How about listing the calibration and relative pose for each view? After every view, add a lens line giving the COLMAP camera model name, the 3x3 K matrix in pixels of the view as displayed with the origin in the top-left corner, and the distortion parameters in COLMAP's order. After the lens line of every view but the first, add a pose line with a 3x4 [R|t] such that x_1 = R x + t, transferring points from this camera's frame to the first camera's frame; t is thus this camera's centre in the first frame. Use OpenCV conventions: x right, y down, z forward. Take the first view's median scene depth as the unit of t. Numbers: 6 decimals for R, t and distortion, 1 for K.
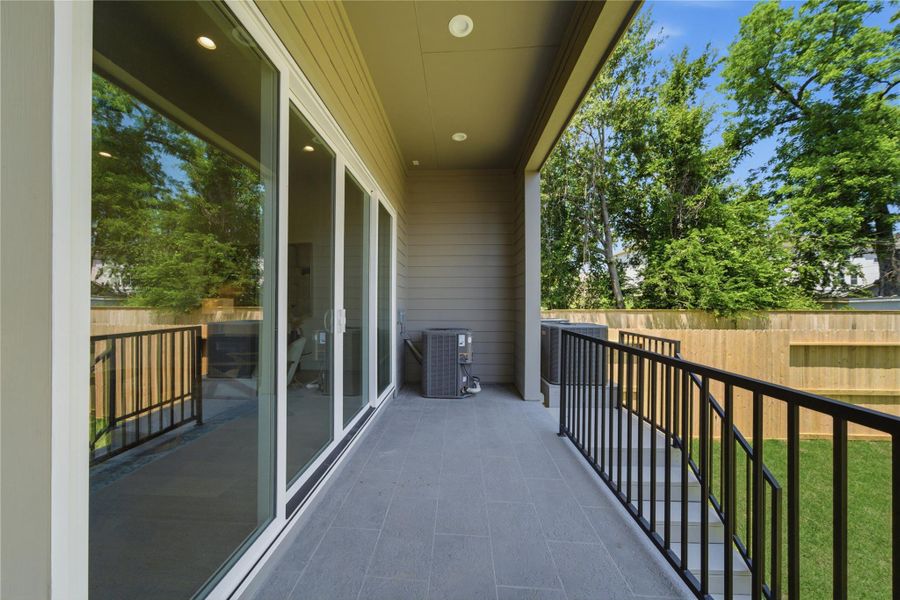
lens RADIAL K [[299.5, 0, 449.0], [0, 299.5, 303.7], [0, 0, 1]] dist [-0.000500, -0.000048]
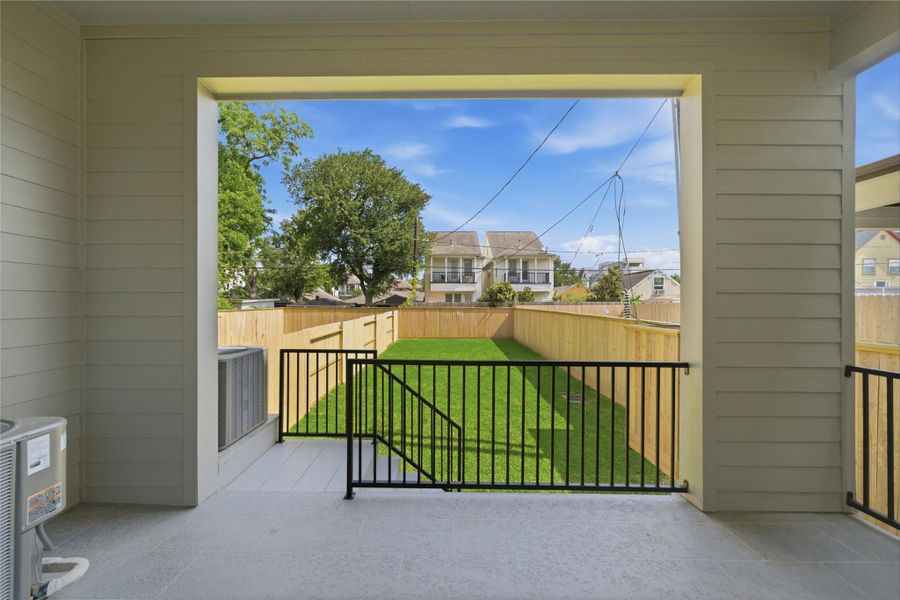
lens RADIAL K [[299.5, 0, 447.1], [0, 299.5, 300.6], [0, 0, 1]] dist [-0.000500, -0.000048]
pose [[-0.032553, 0.004757, 0.999459, -0.377811], [-0.001787, 0.999987, -0.004818, -0.062496], [-0.999468, -0.001943, -0.032544, 0.656737]]
